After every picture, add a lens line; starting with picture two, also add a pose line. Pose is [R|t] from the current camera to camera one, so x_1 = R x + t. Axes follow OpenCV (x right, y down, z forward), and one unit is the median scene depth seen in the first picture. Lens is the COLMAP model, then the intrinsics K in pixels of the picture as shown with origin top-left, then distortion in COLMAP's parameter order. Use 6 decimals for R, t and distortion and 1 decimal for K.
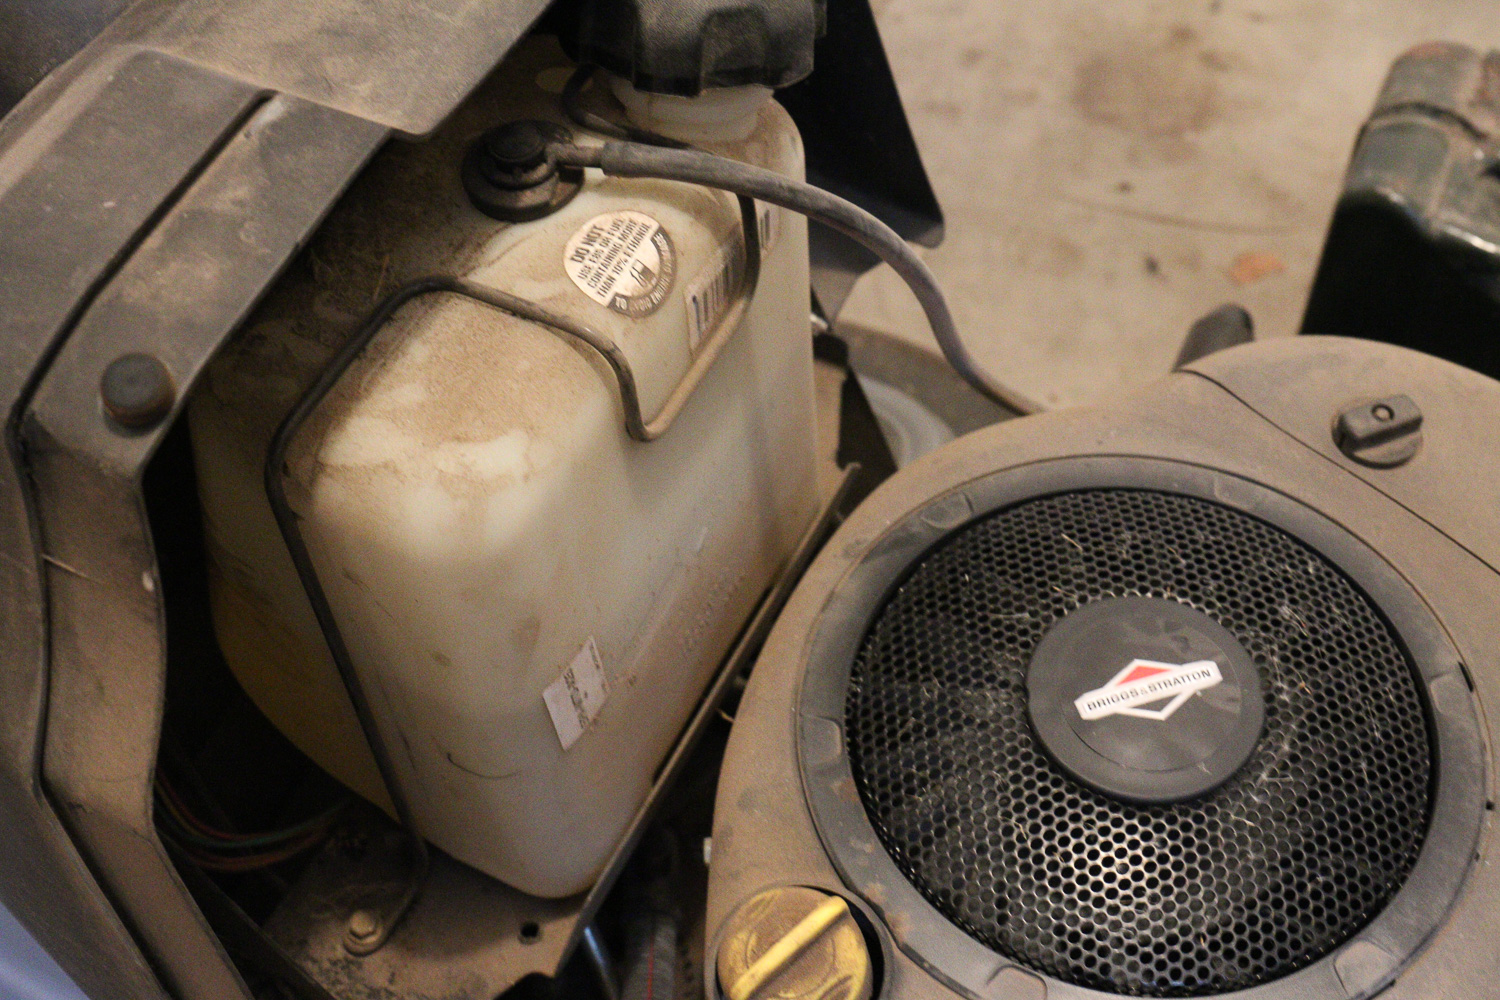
lens RADIAL K [[1933.0, 0, 783.0], [0, 1933.0, 502.1], [0, 0, 1]] dist [-0.079845, 0.031991]
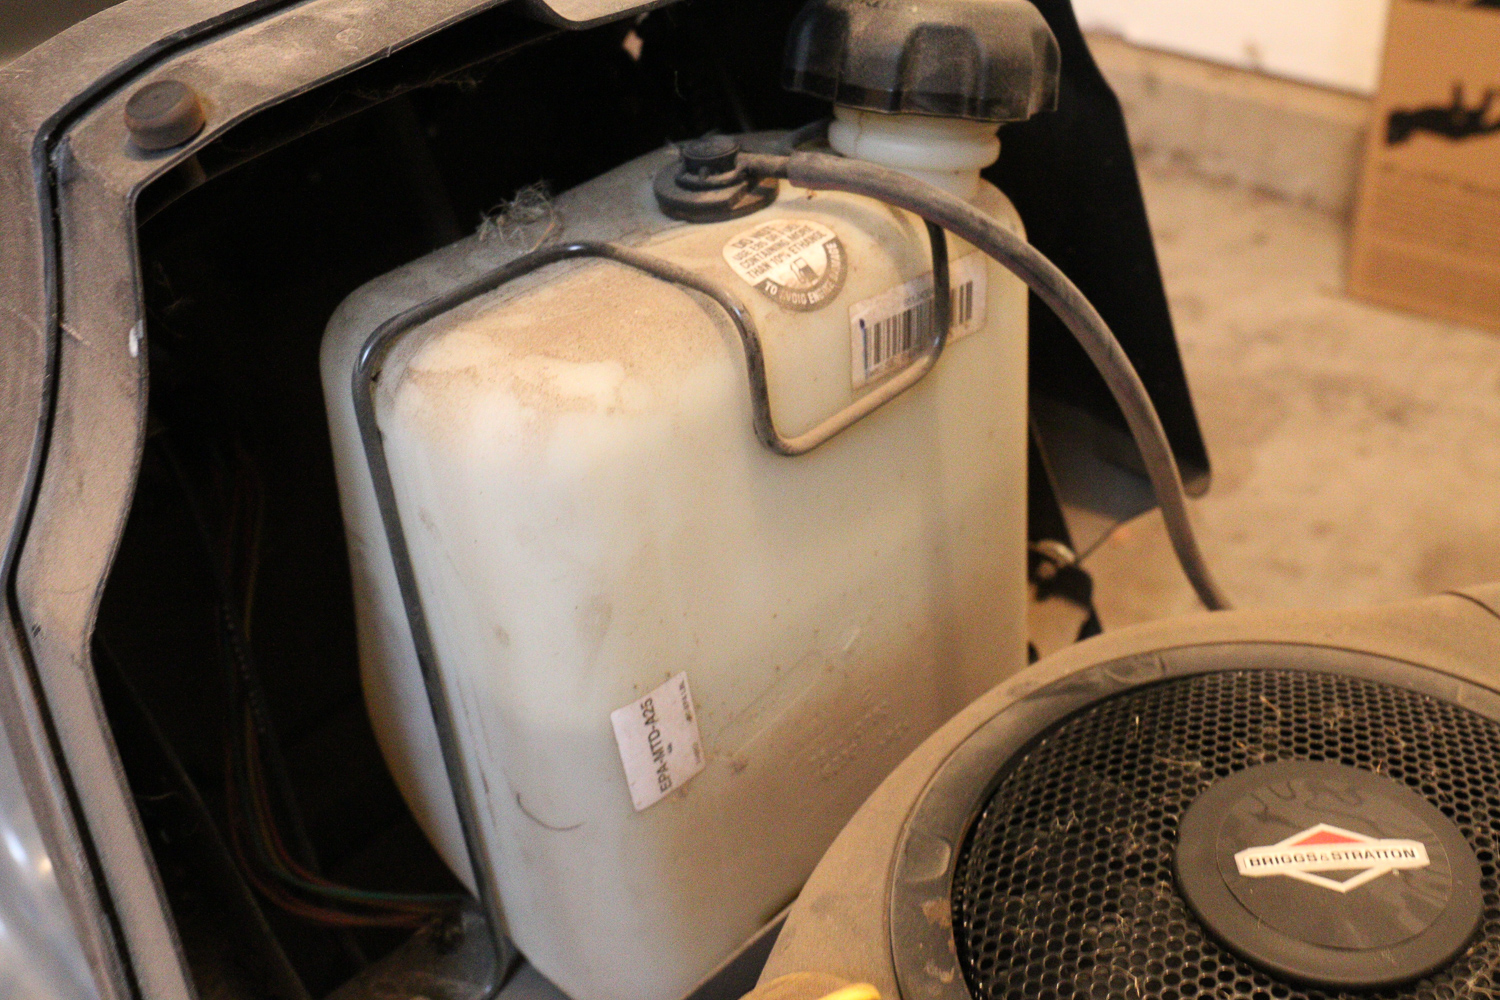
lens RADIAL K [[1633.0, 0, 750.0], [0, 1633.0, 500.0], [0, 0, 1]] dist [-0.129748, 0.136071]
pose [[0.950891, 0.131108, -0.280386, 0.130463], [-0.211195, 0.937055, -0.278074, 0.198691], [0.226279, 0.323635, 0.918726, 0.294286]]
